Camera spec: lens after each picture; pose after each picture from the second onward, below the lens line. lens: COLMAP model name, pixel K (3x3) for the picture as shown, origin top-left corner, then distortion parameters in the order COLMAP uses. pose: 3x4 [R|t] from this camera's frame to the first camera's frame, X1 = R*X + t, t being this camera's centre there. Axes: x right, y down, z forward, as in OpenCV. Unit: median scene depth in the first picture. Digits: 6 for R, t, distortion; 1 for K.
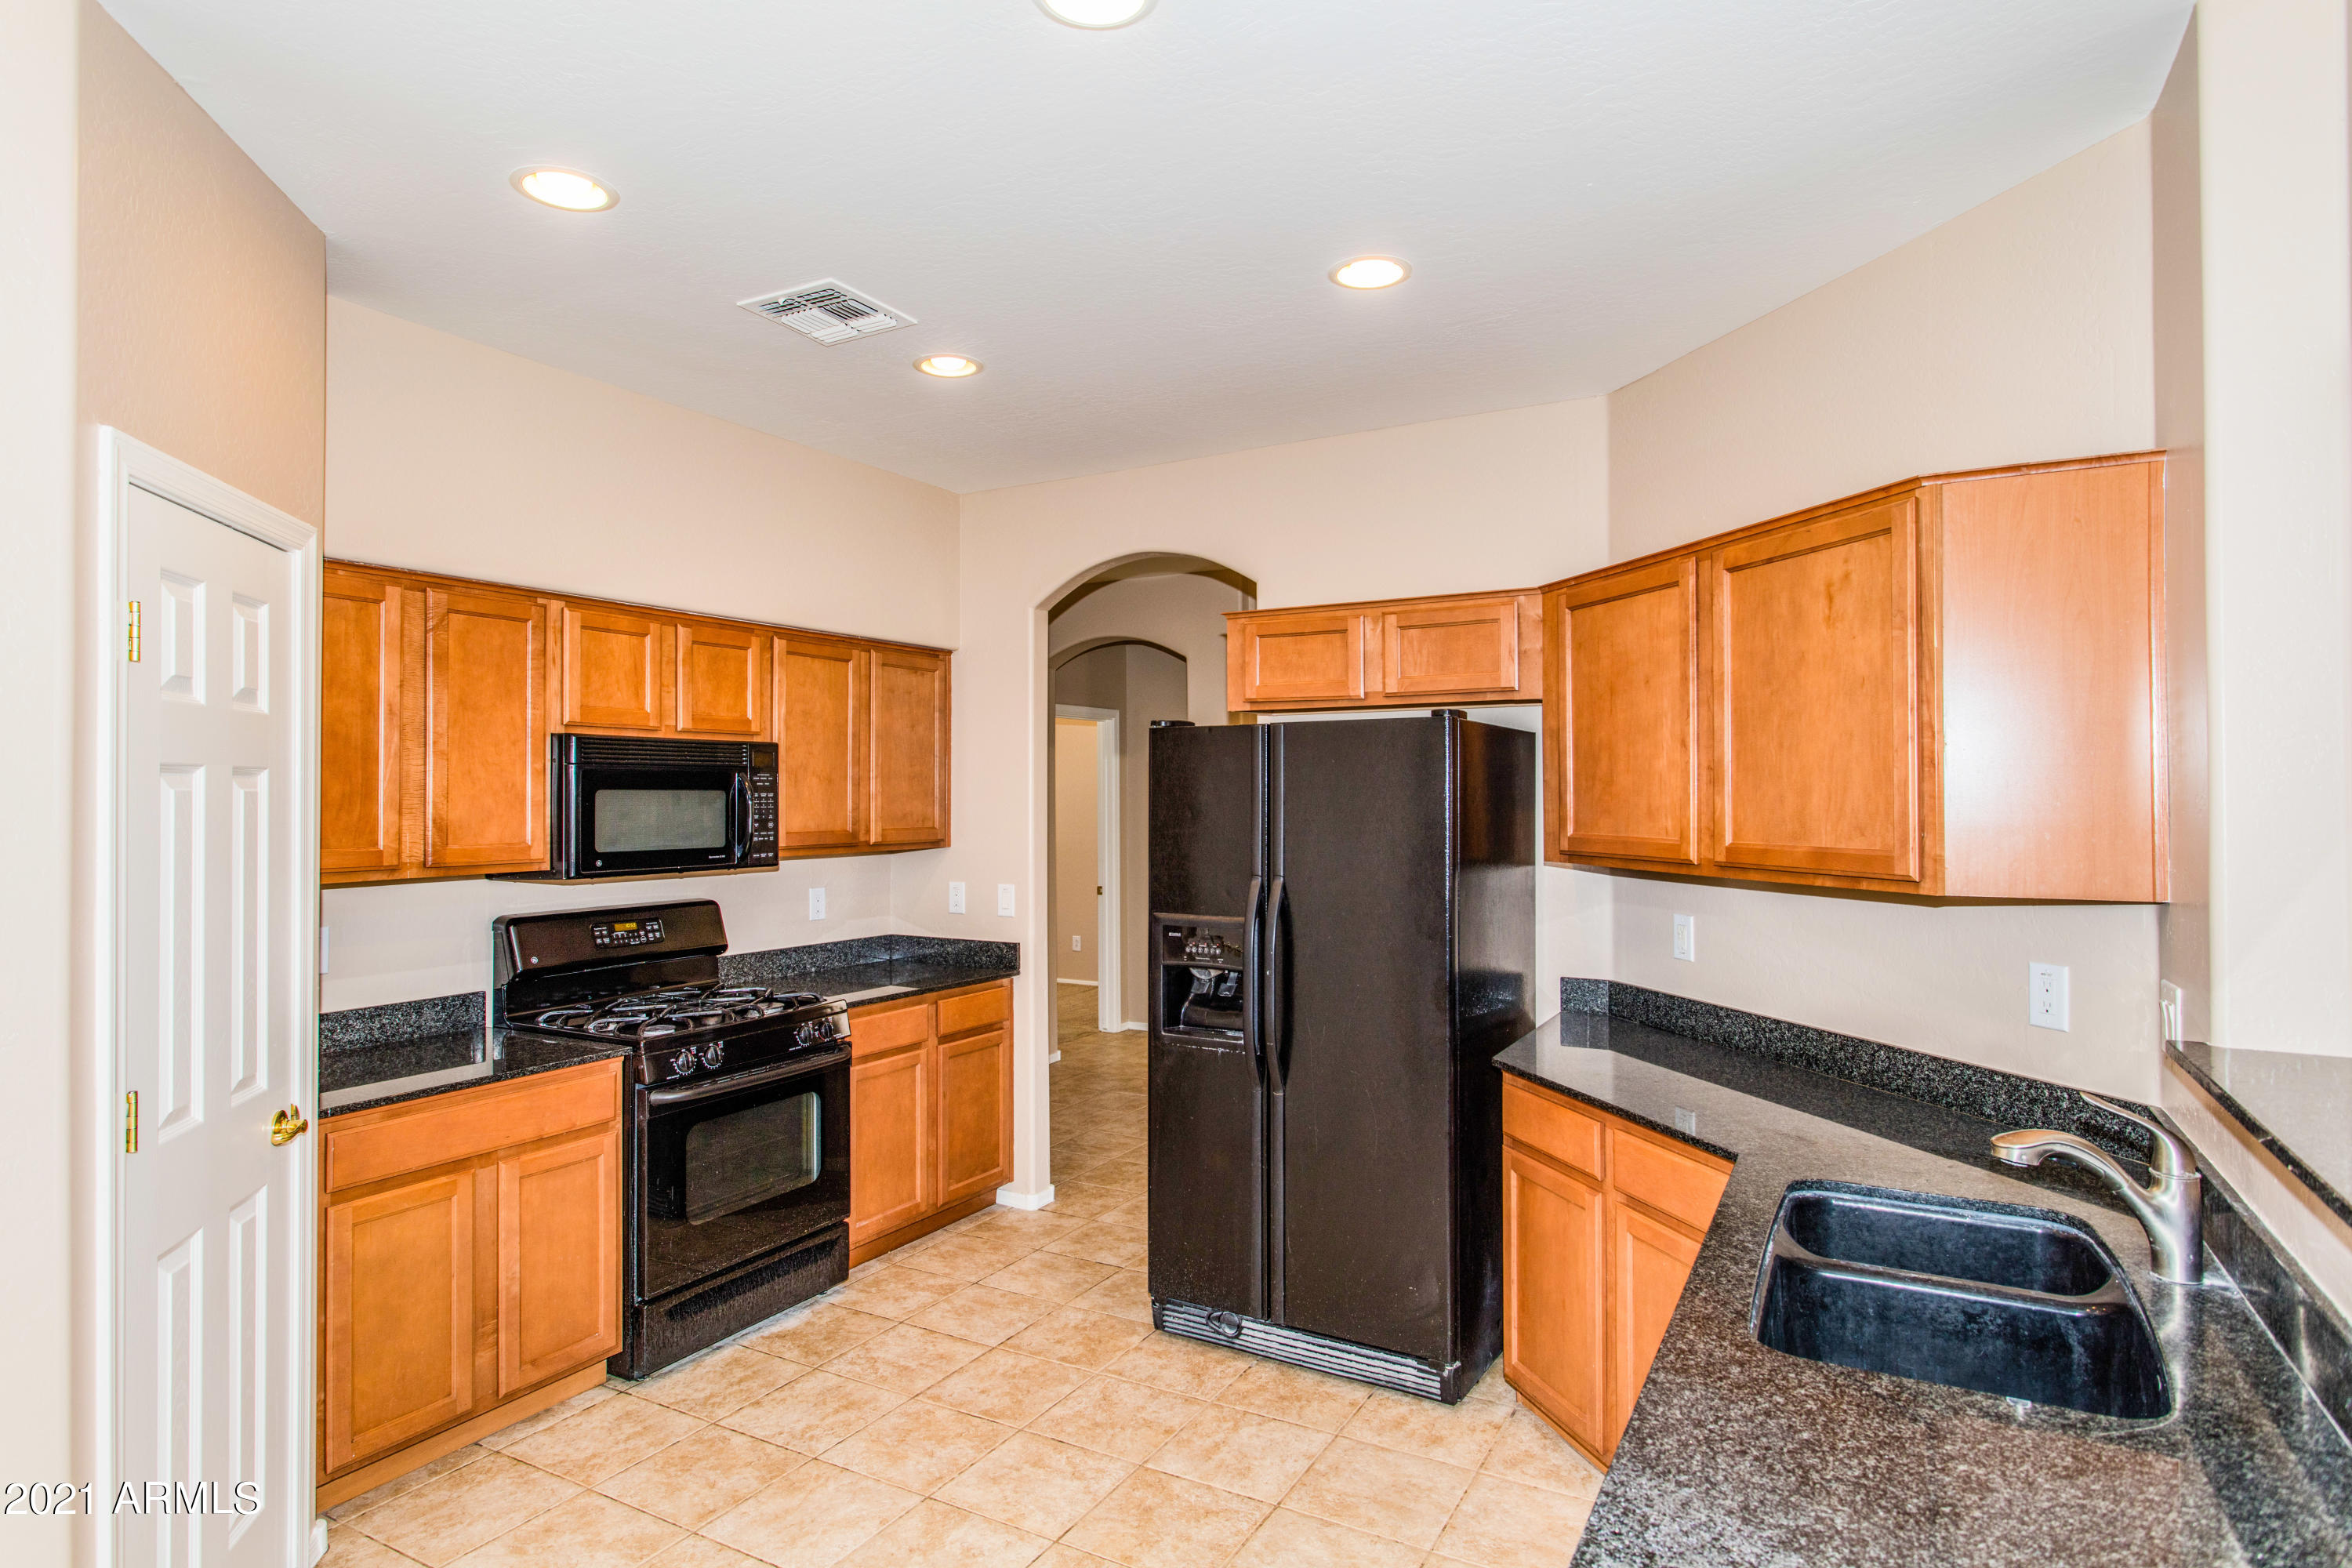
lens RADIAL K [[1292.2, 0, 1179.2], [0, 1292.2, 781.9], [0, 0, 1]] dist [0.005643, 0.000549]
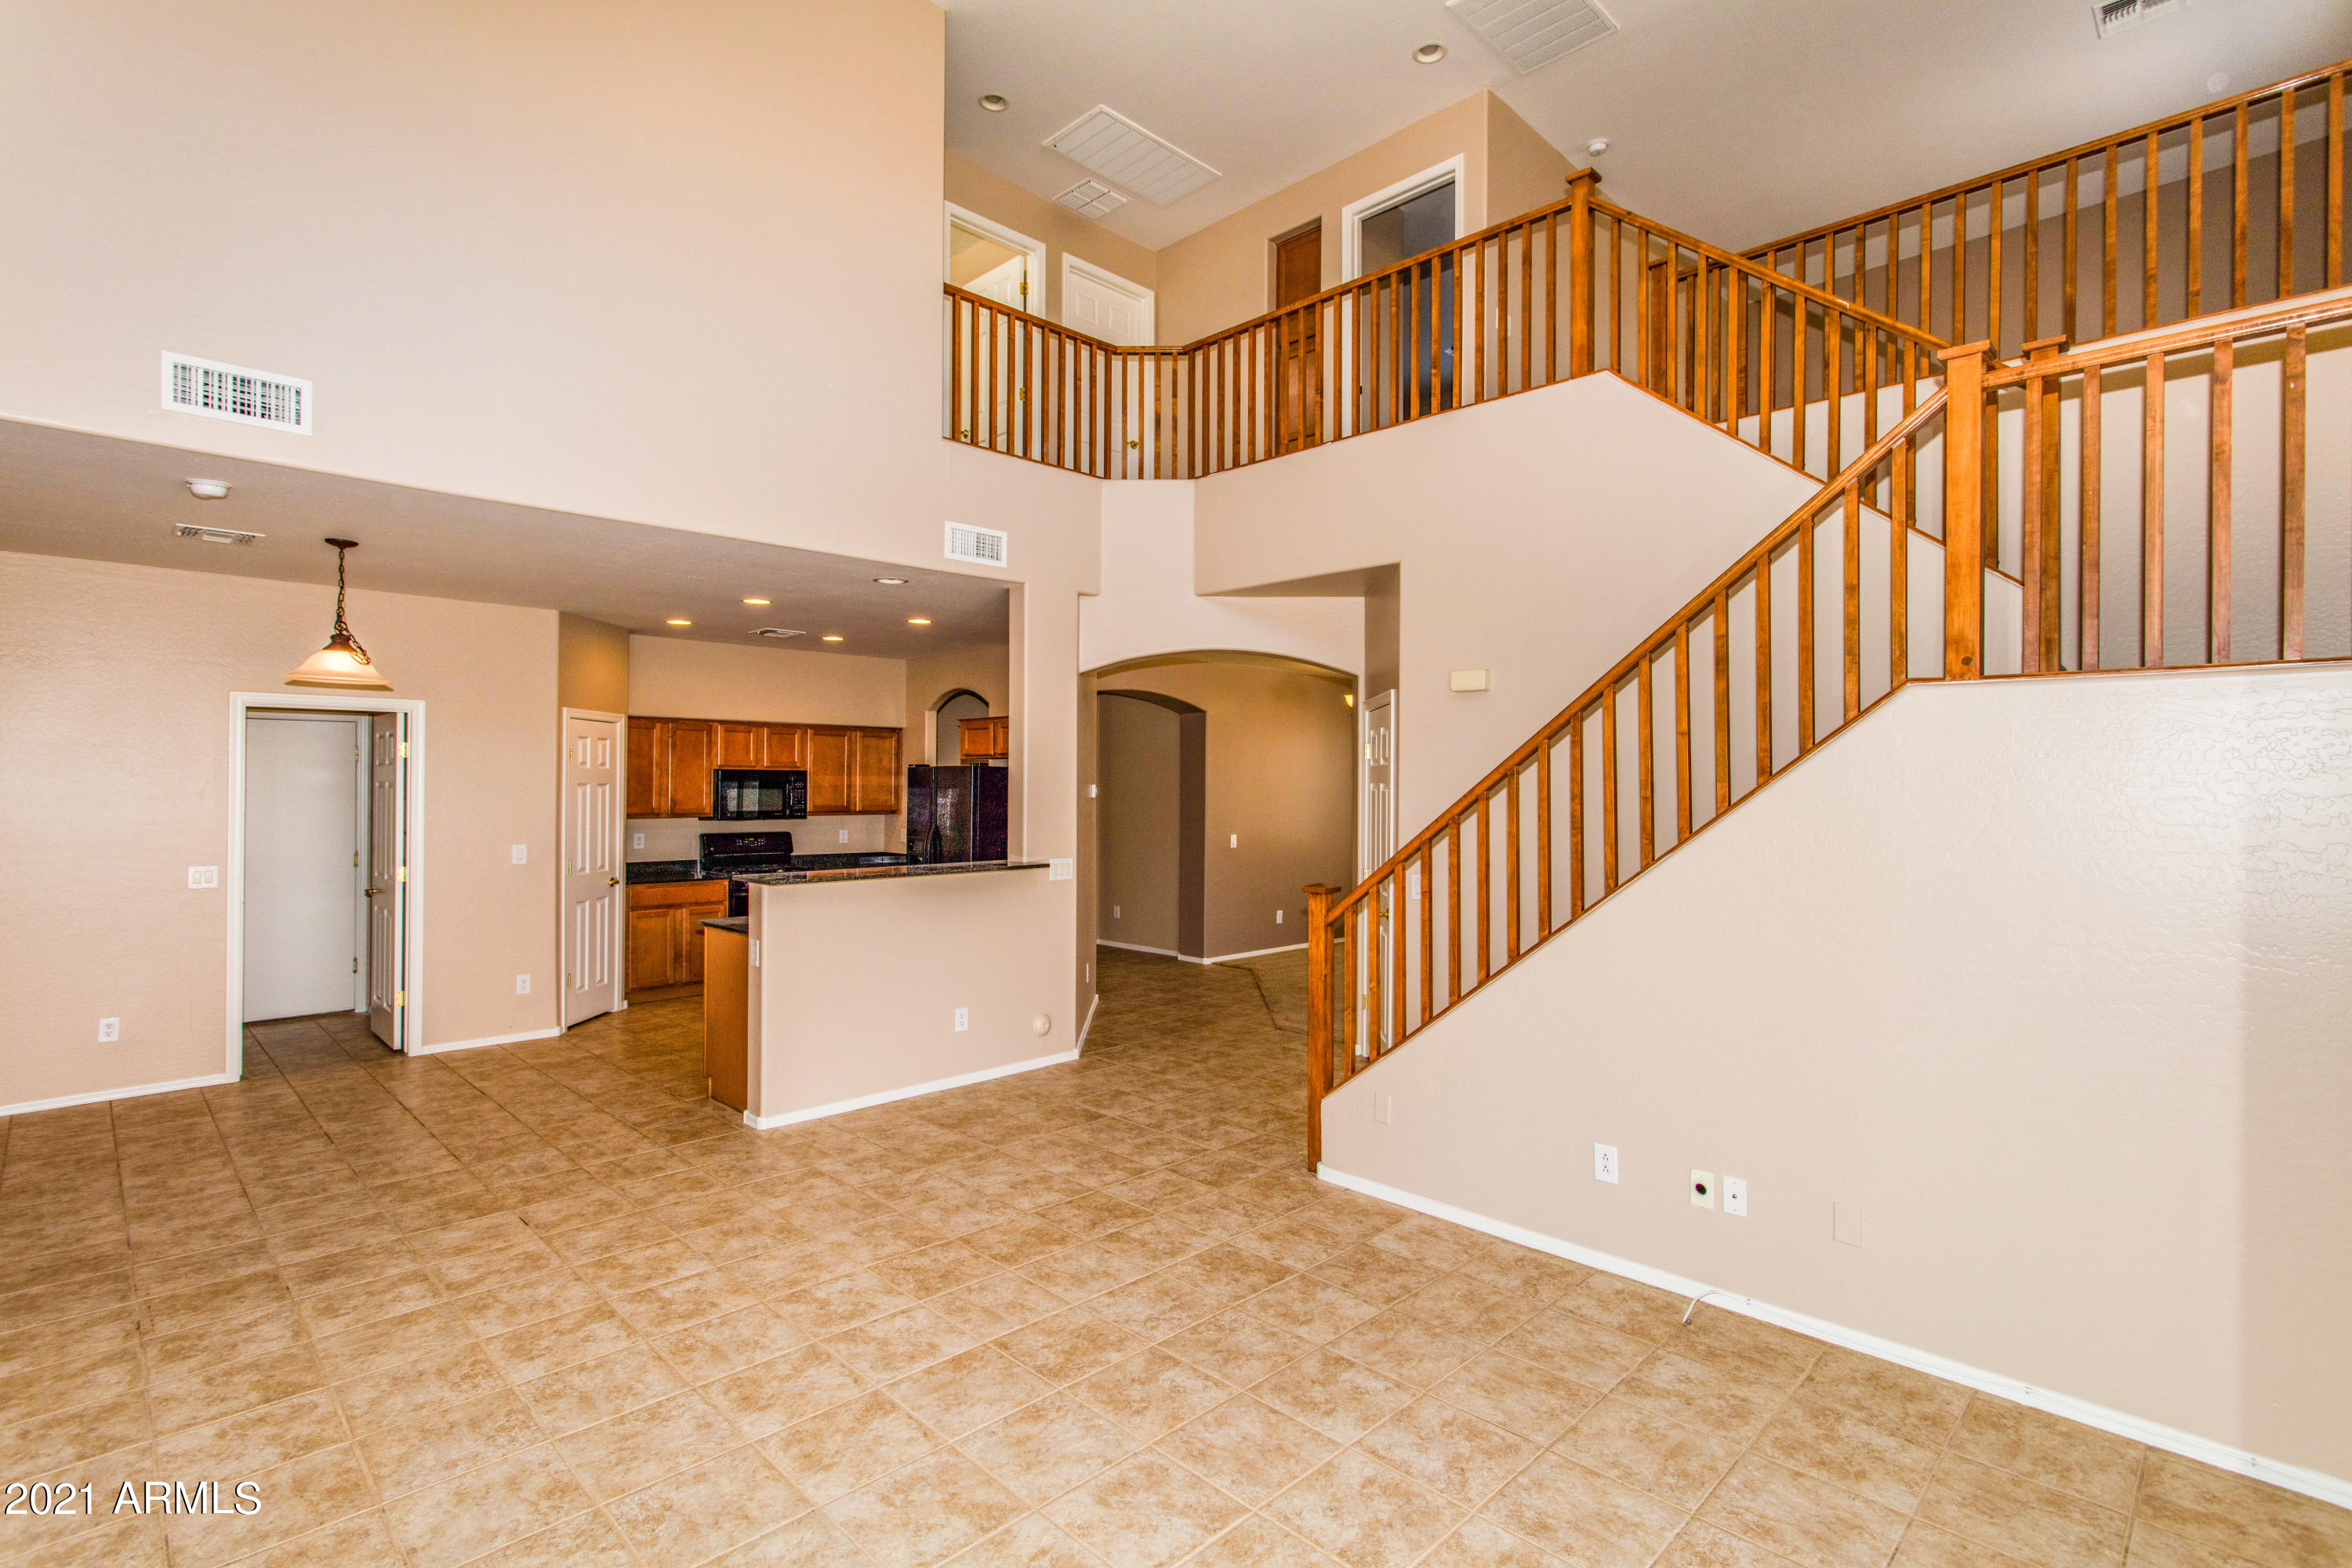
lens RADIAL K [[1128.5, 0, 1174.8], [0, 1128.5, 785.2], [0, 0, 1]] dist [-0.000703, 0.000097]
pose [[0.958899, 0.004074, -0.283719, 1.195717], [-0.001965, 0.999968, 0.007716, -0.022807], [0.283741, -0.006841, 0.958877, -1.100529]]
